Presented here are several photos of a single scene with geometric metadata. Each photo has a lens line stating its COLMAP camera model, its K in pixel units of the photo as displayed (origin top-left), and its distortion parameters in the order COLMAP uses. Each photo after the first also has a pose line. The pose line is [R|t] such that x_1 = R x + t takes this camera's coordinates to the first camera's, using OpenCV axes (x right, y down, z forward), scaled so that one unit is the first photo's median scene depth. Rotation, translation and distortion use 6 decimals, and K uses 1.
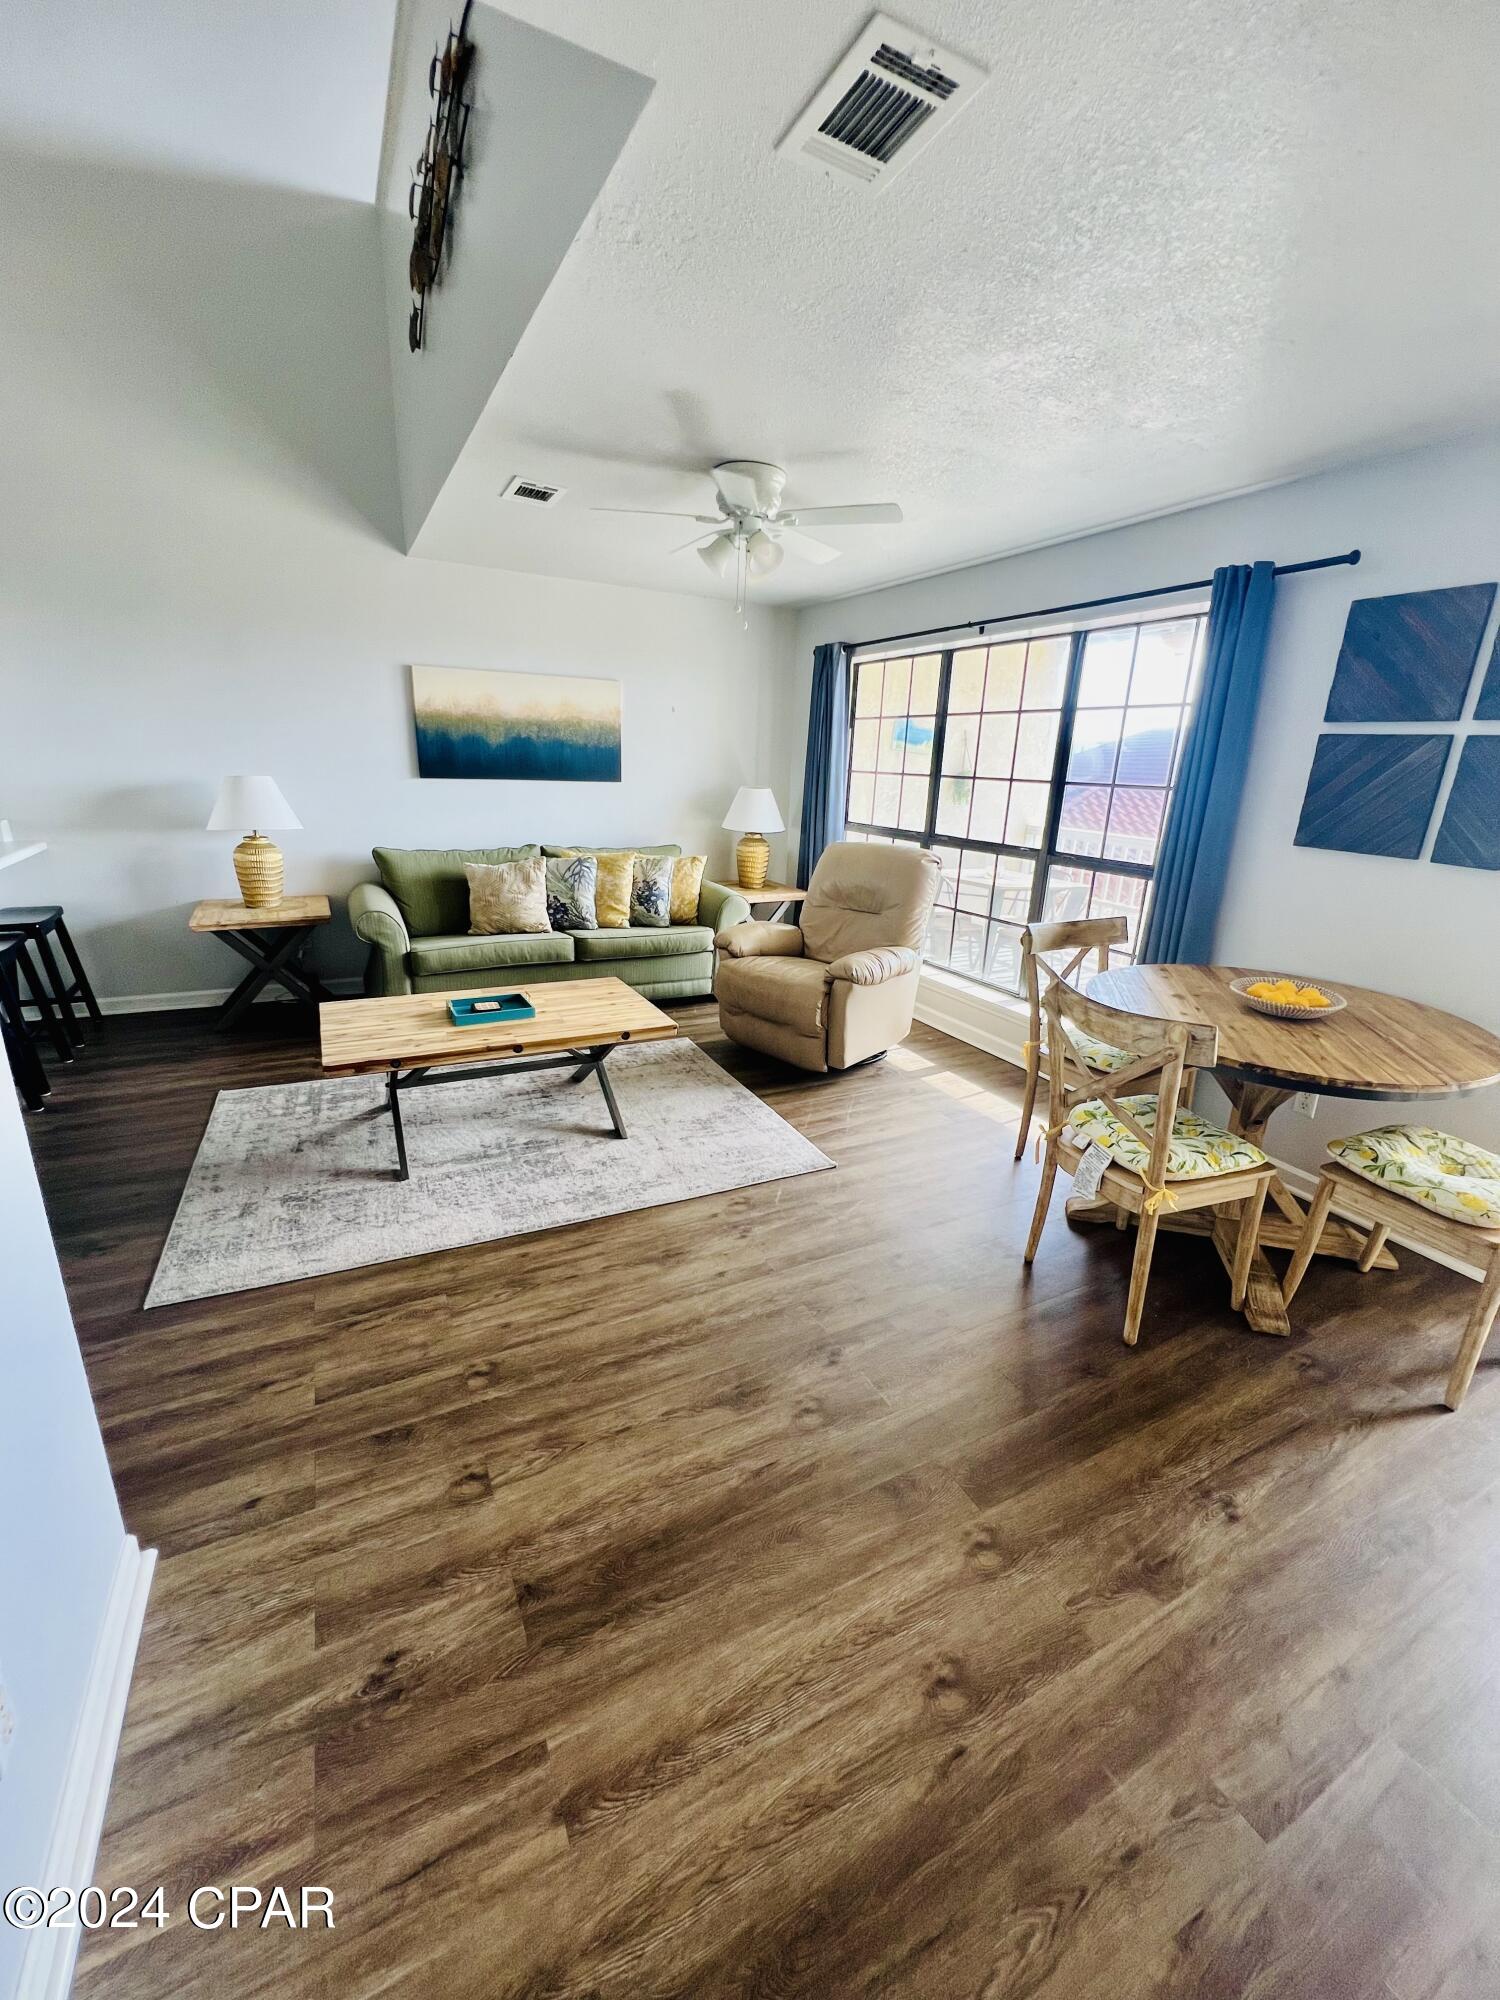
lens RADIAL K [[794.2, 0, 750.2], [0, 794.2, 1004.3], [0, 0, 1]] dist [-0.006000, 0.000904]
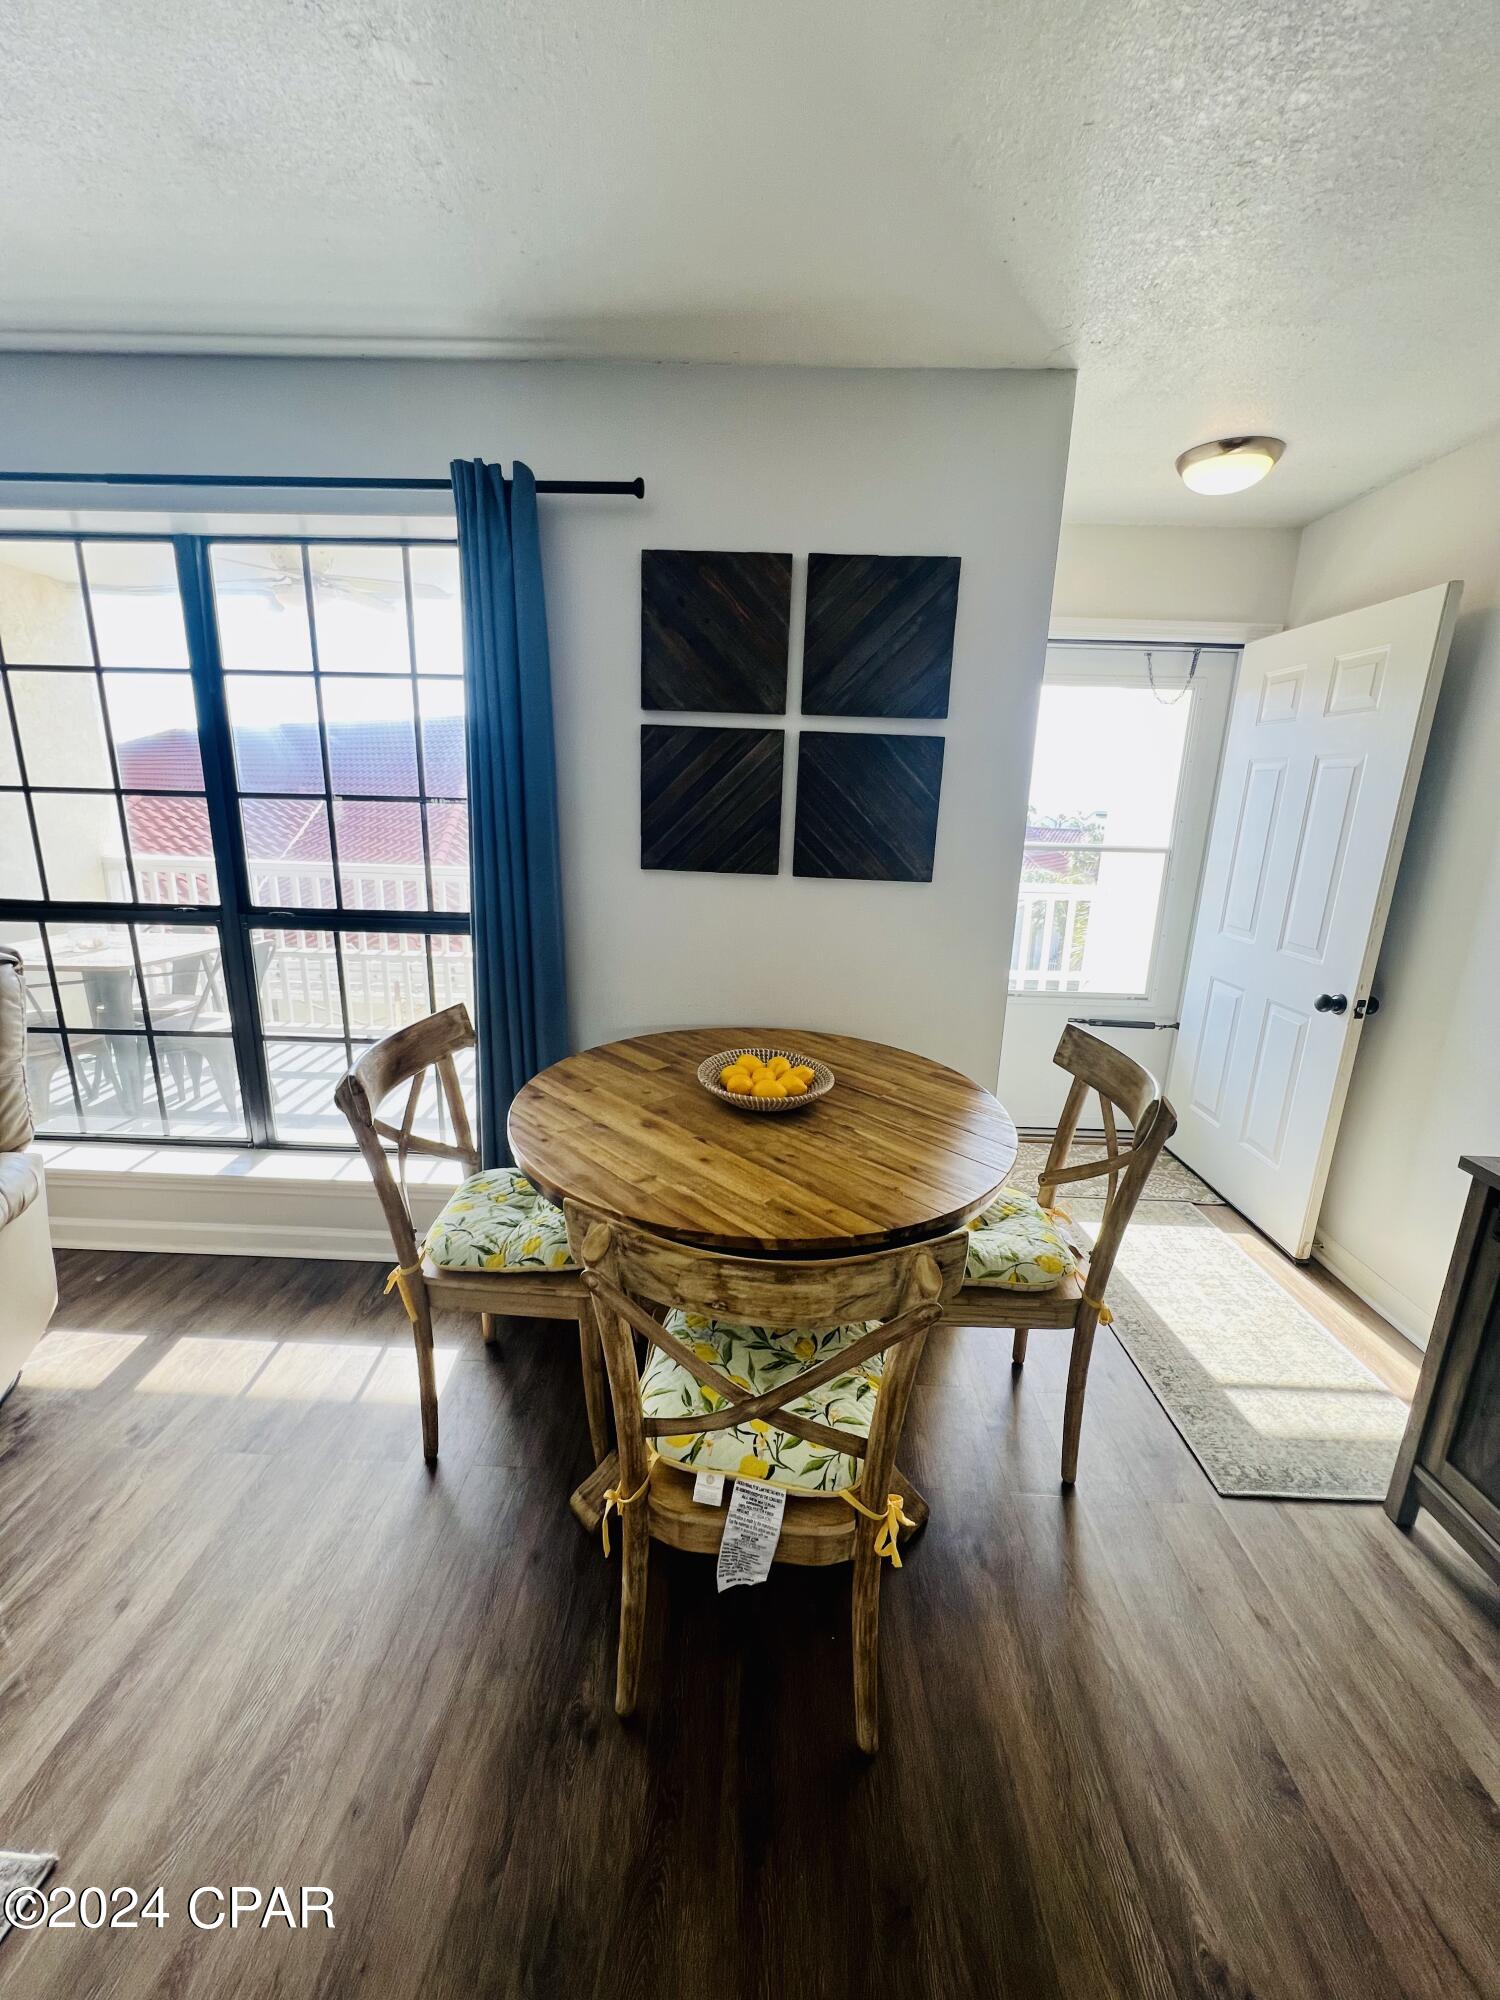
lens RADIAL K [[794.2, 0, 738.6], [0, 794.2, 998.3], [0, 0, 1]] dist [-0.006000, 0.000904]
pose [[0.487634, -0.238336, 0.839886, 0.059811], [0.248749, 0.960070, 0.128018, -0.166637], [-0.836861, 0.146495, 0.527449, 0.570900]]
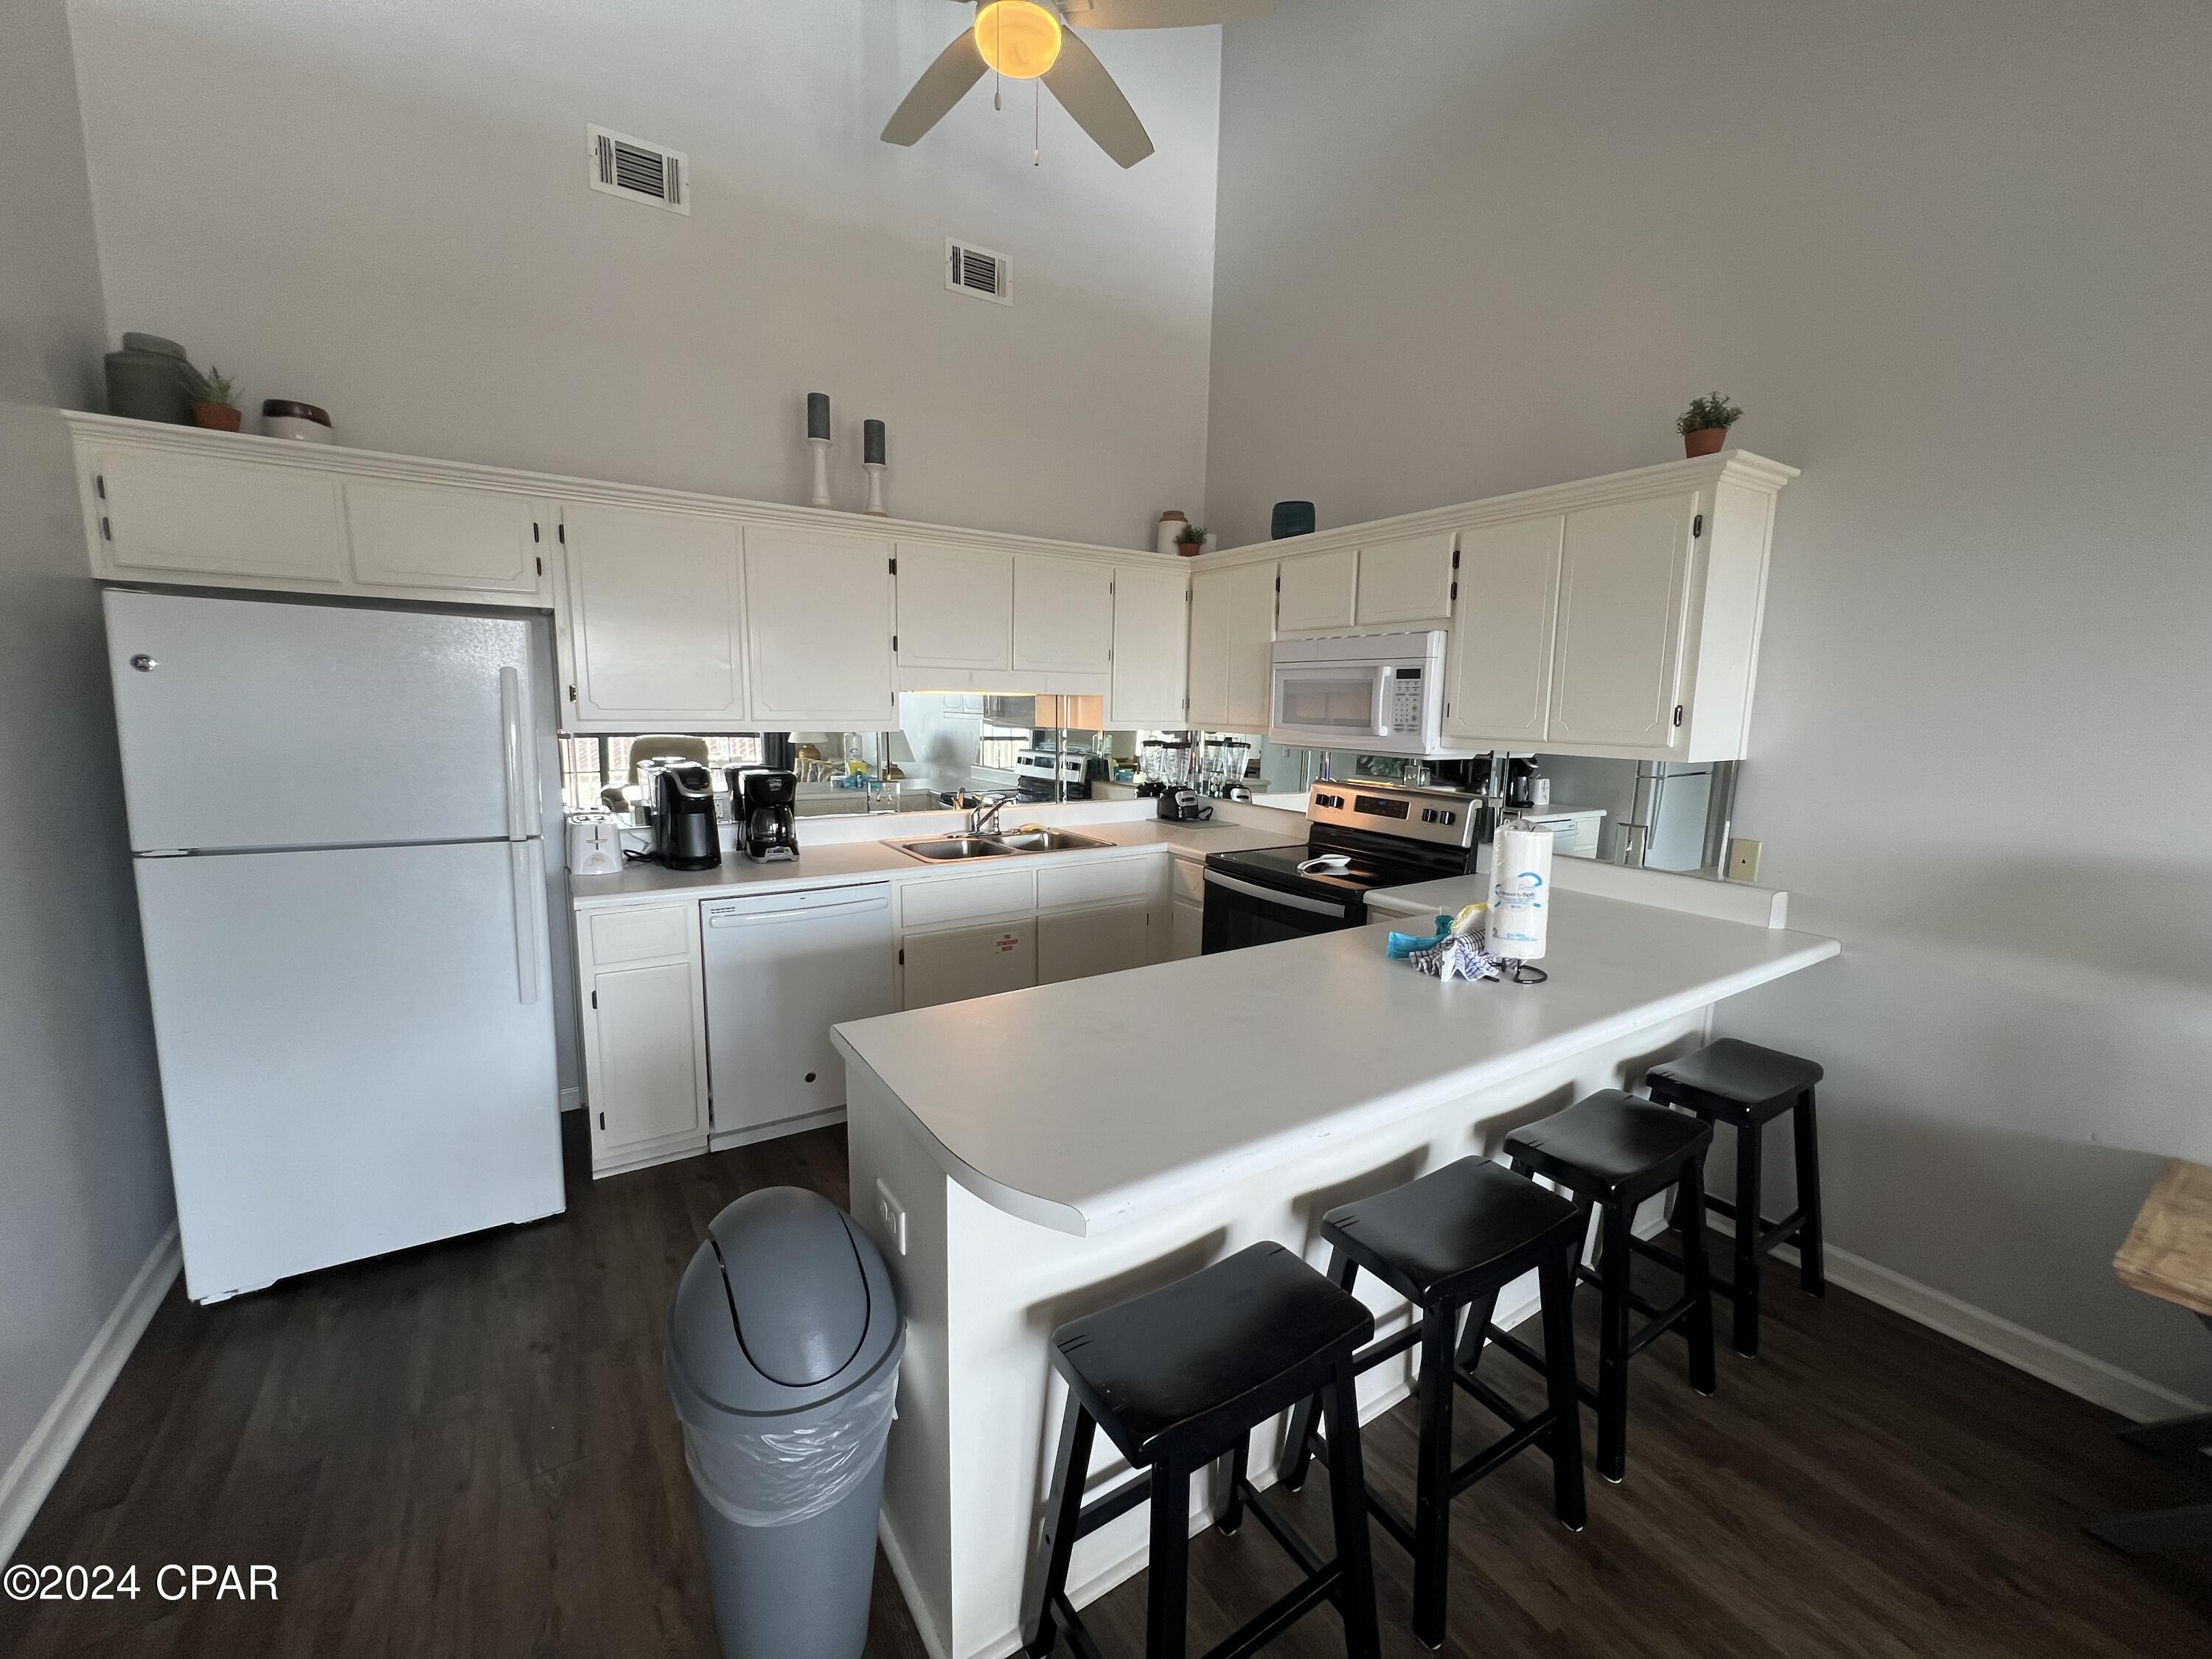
lens RADIAL K [[878.4, 0, 1108.7], [0, 878.4, 827.9], [0, 0, 1]] dist [-0.006000, 0.000904]
pose [[0.093781, 0.106848, -0.989843, -0.549494], [-0.308780, 0.948319, 0.073111, -0.253217], [0.946499, 0.298787, 0.121927, 0.665456]]
